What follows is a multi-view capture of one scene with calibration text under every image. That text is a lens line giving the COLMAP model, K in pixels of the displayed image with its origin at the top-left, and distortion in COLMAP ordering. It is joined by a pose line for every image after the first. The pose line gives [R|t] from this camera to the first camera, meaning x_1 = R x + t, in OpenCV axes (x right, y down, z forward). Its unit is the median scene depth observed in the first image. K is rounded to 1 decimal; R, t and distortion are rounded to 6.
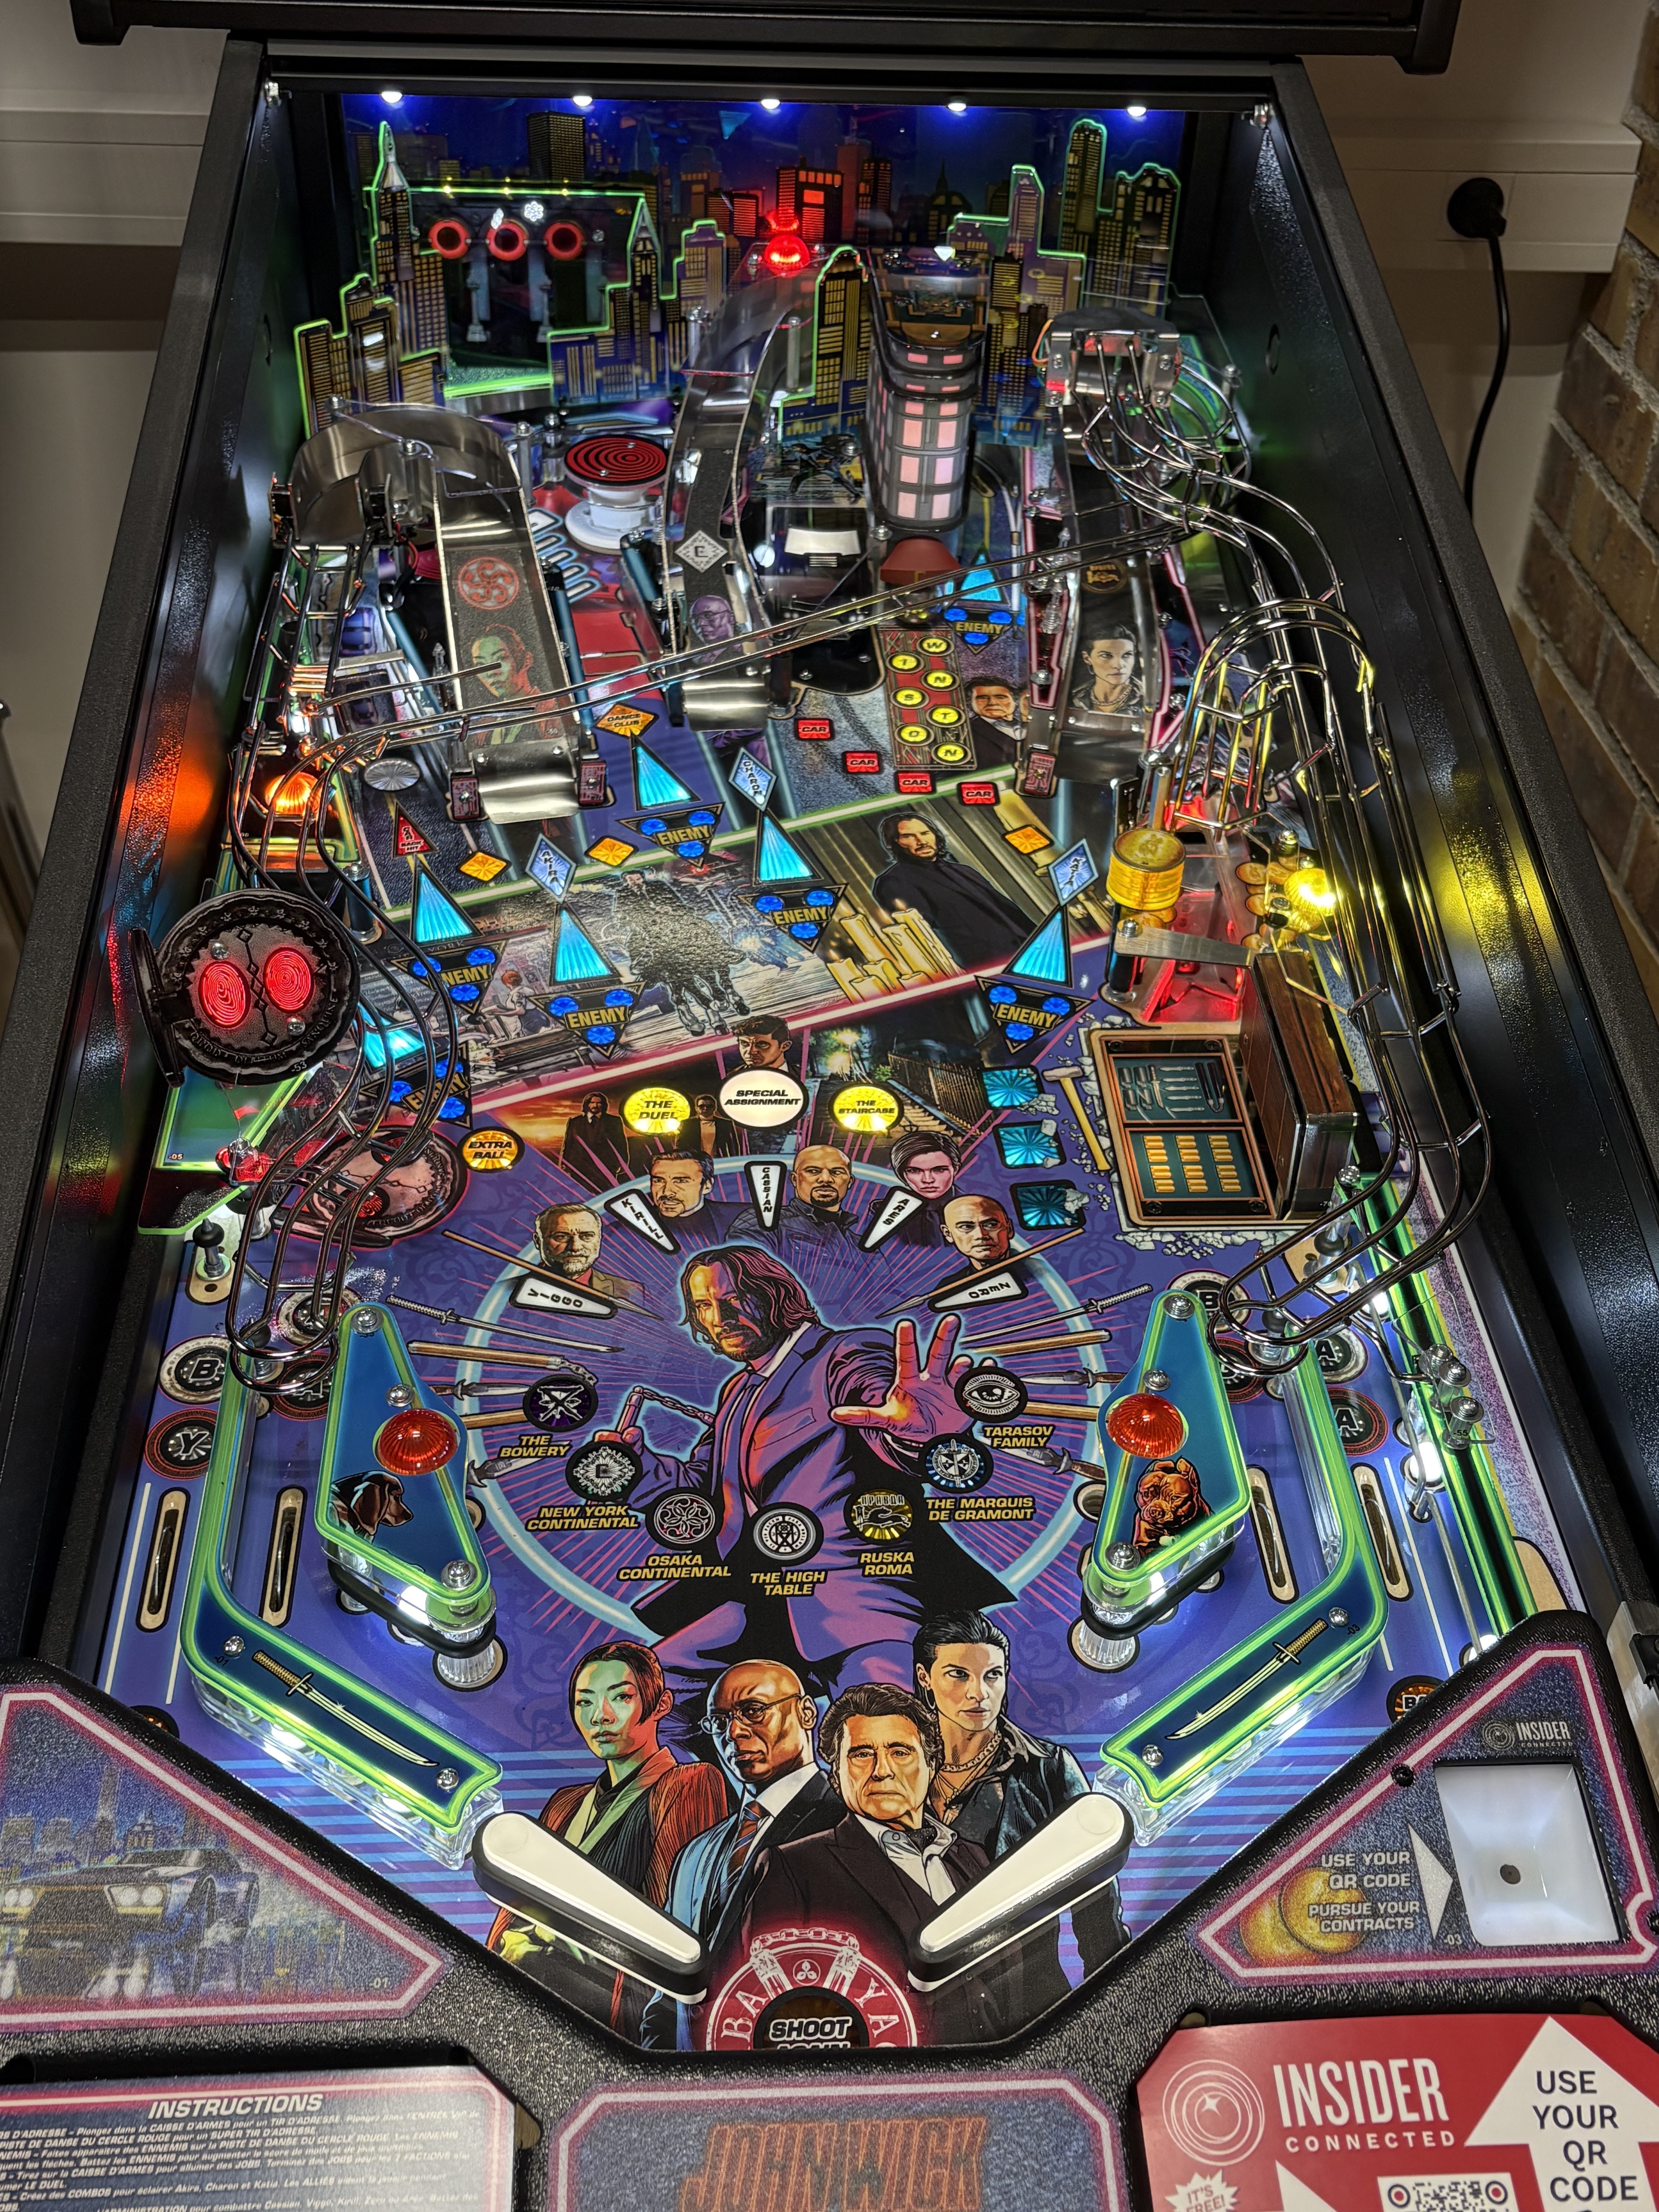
lens RADIAL K [[2323.2, 0, 827.0], [0, 2323.2, 1103.7], [0, 0, 1]] dist [0.071736, 0.000000]
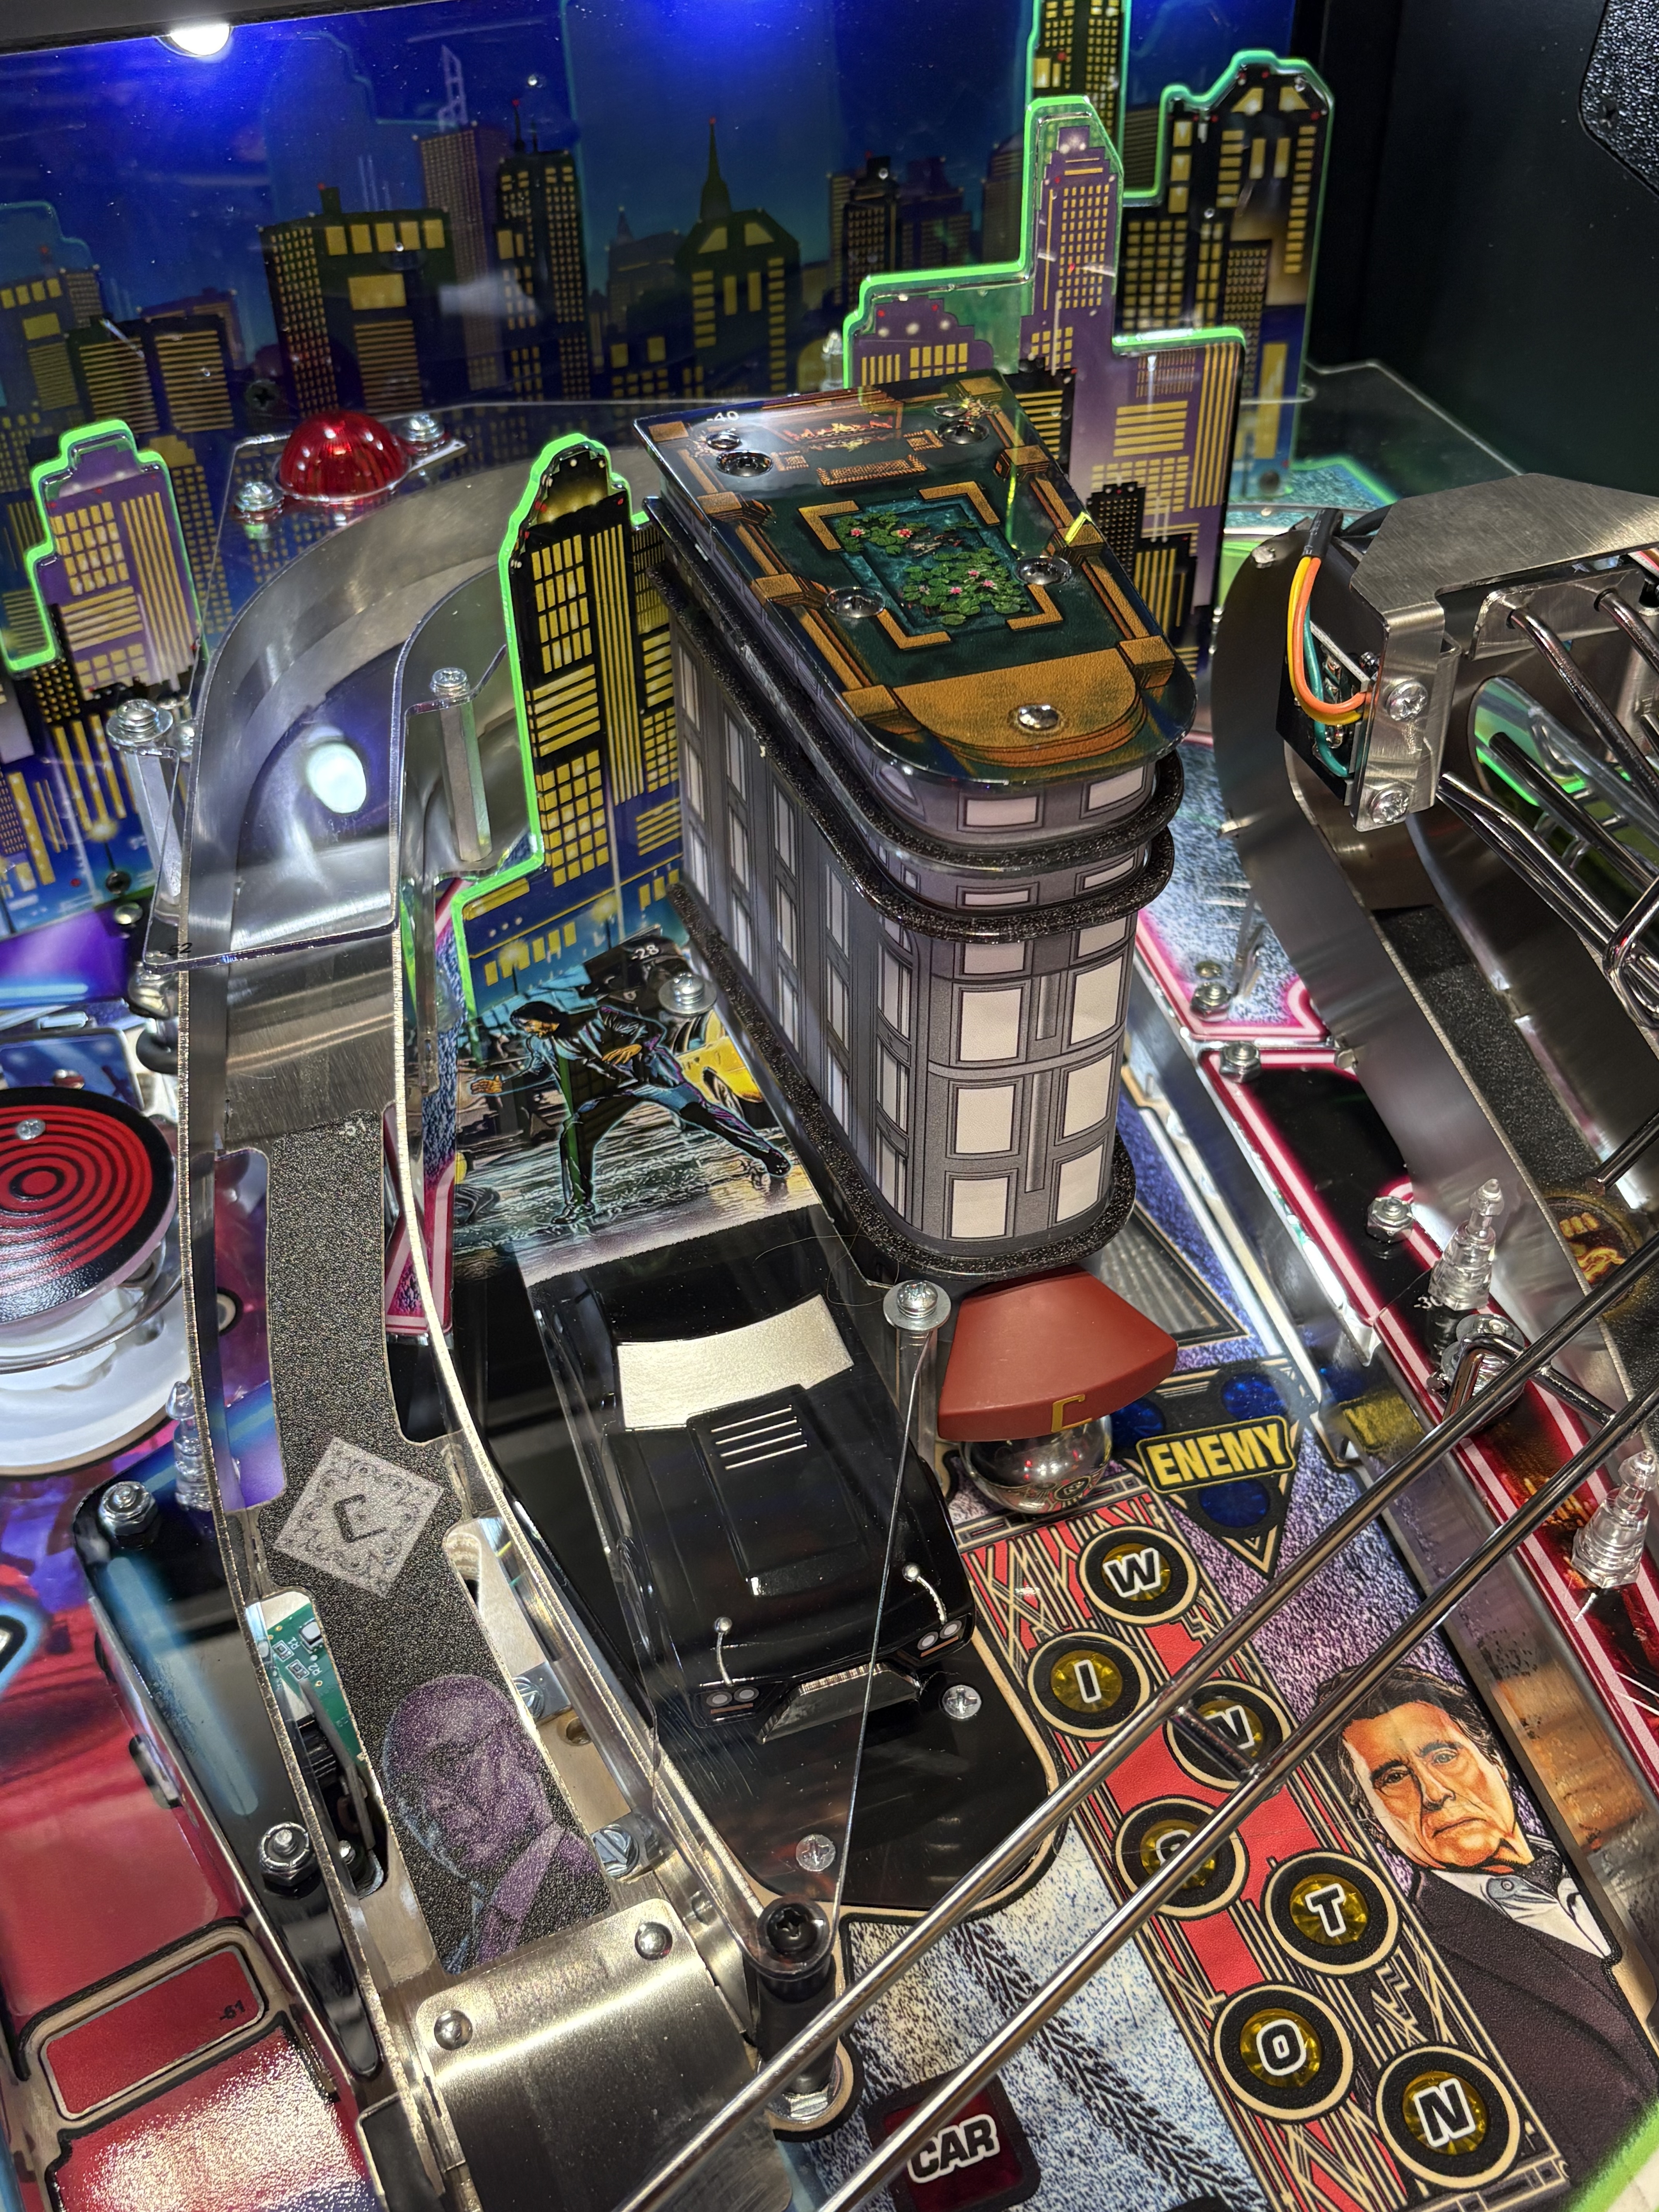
lens RADIAL K [[2323.2, 0, 836.4], [0, 2323.2, 1119.7], [0, 0, 1]] dist [0.071736, 0.000000]
pose [[0.952567, -0.238919, 0.188502, -0.055305], [0.237022, 0.970948, 0.032880, -0.391641], [-0.190881, 0.013359, 0.981522, 0.963492]]
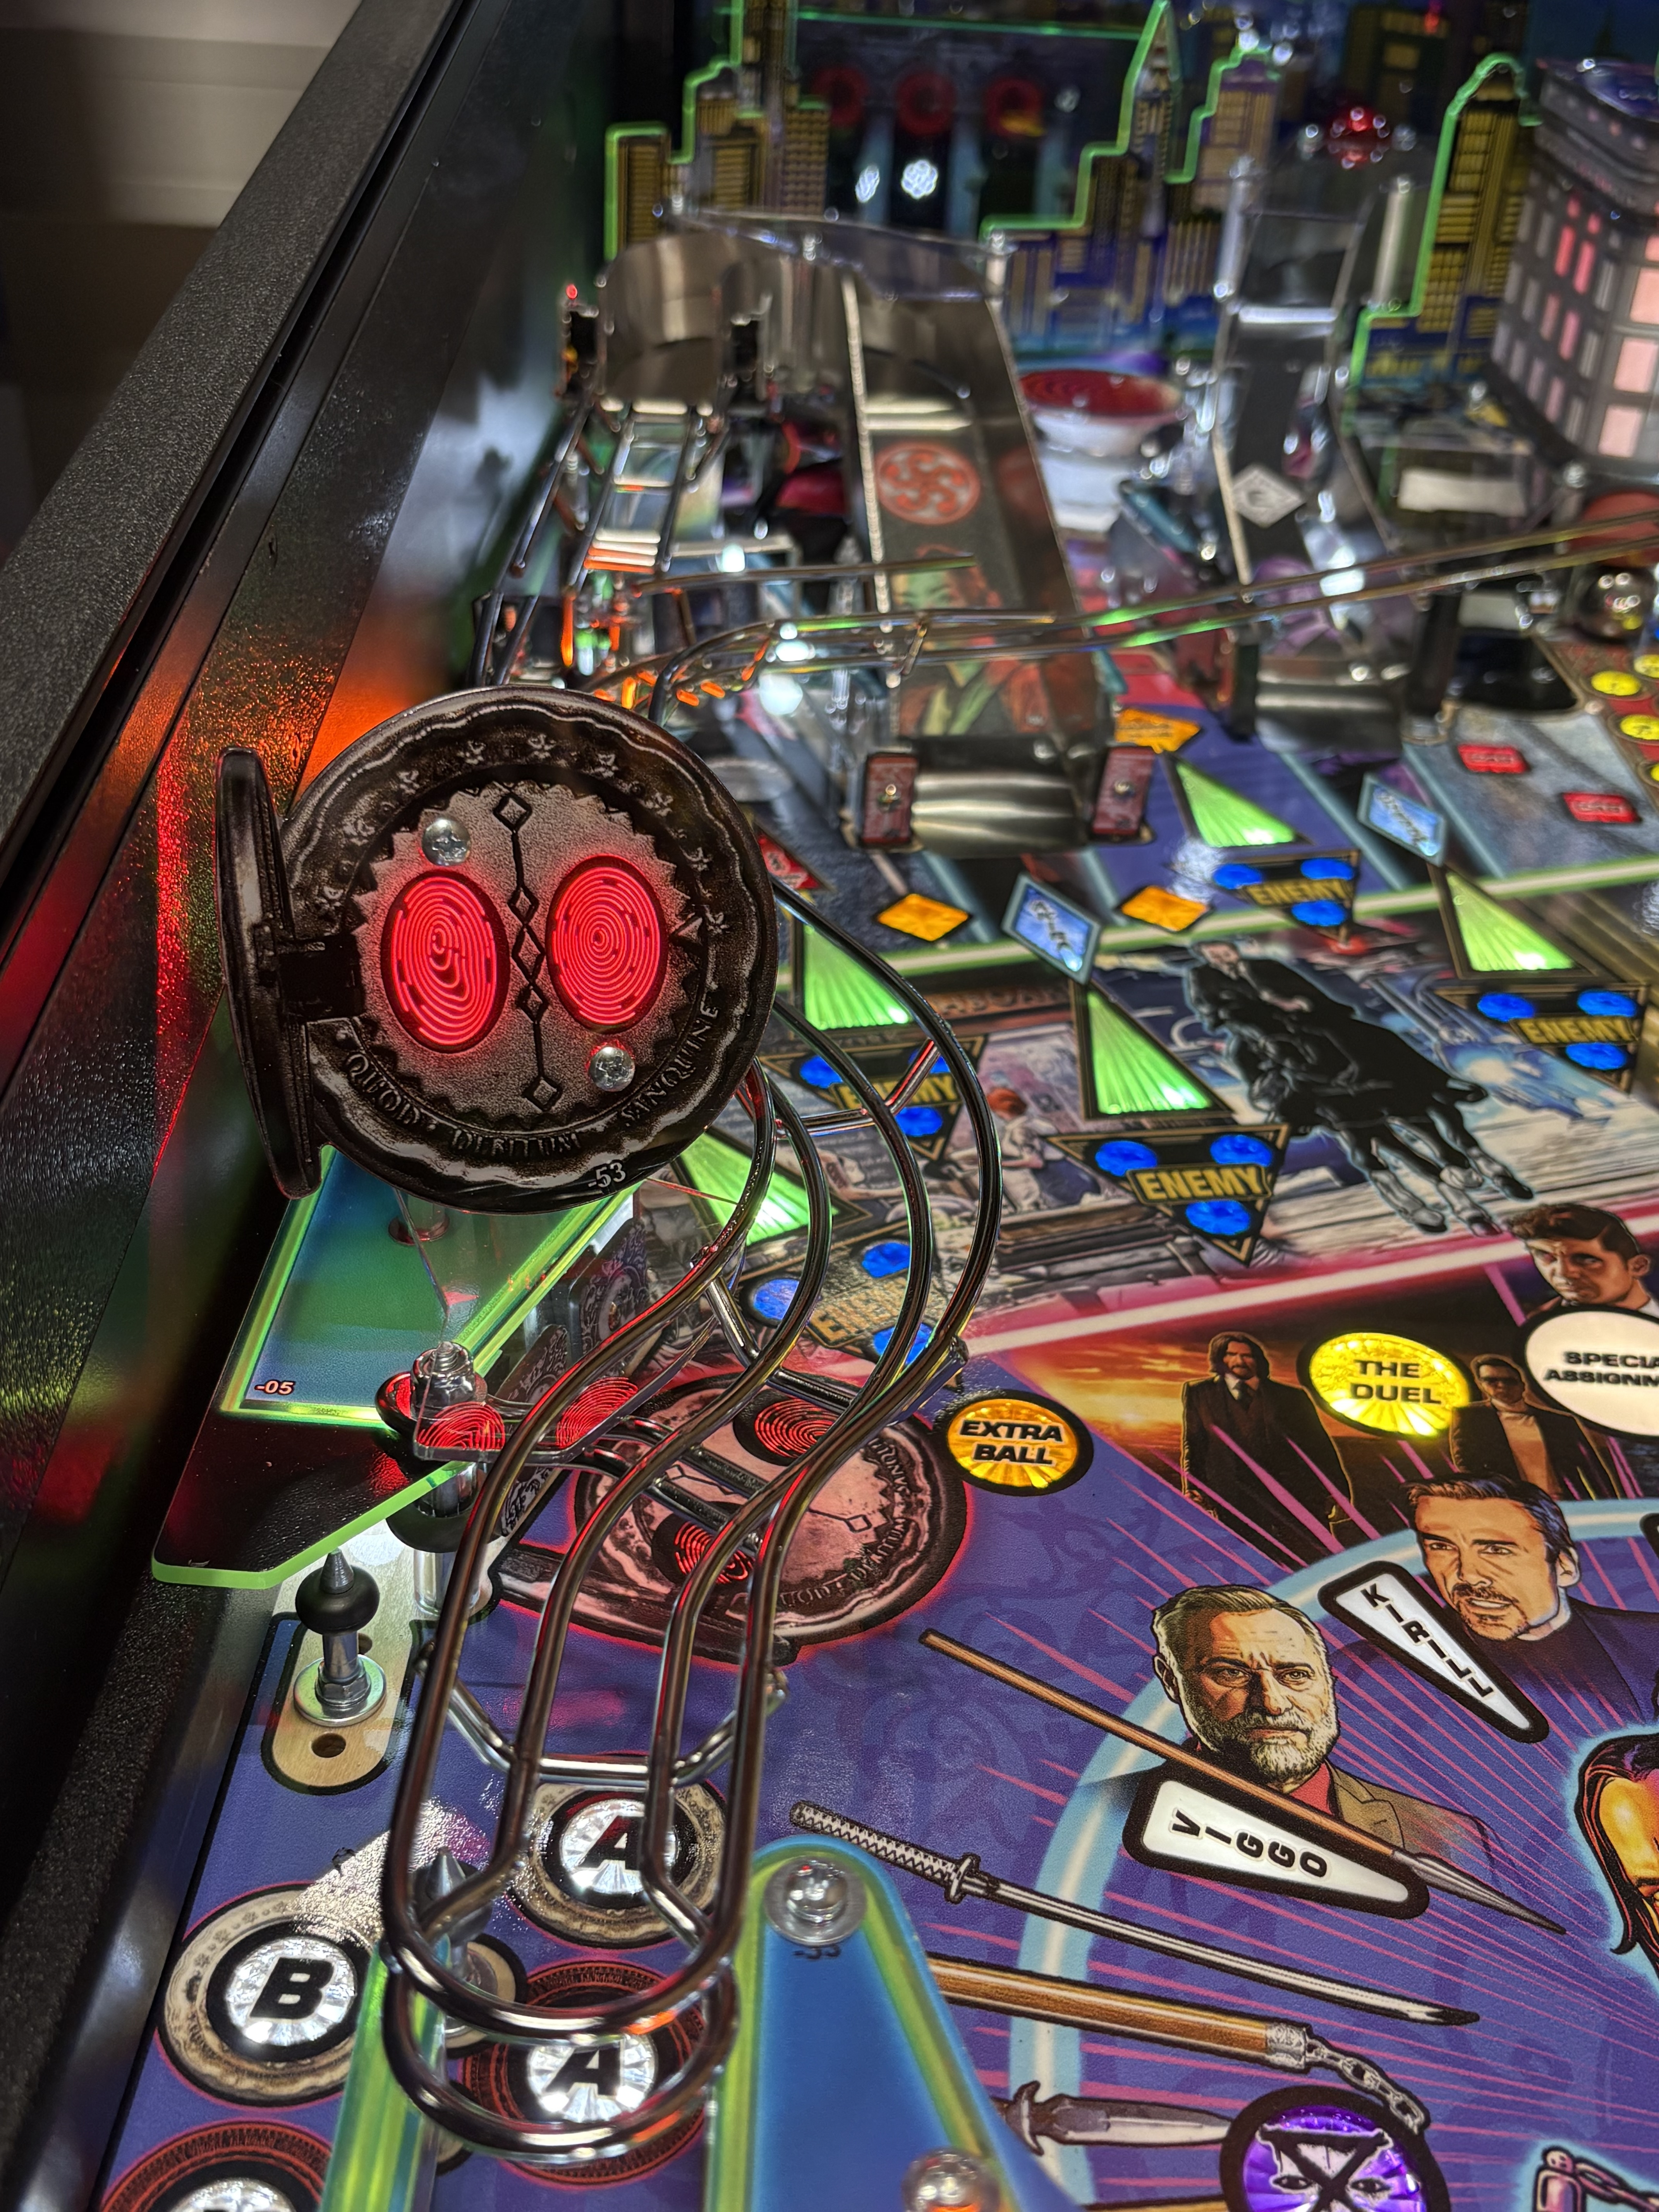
lens RADIAL K [[2323.2, 0, 824.9], [0, 2323.2, 1101.1], [0, 0, 1]] dist [0.071736, 0.000000]
pose [[0.996834, 0.053872, -0.058472, -0.167175], [-0.063883, 0.980530, -0.185690, 0.042024], [0.047330, 0.188837, 0.980867, 0.613063]]
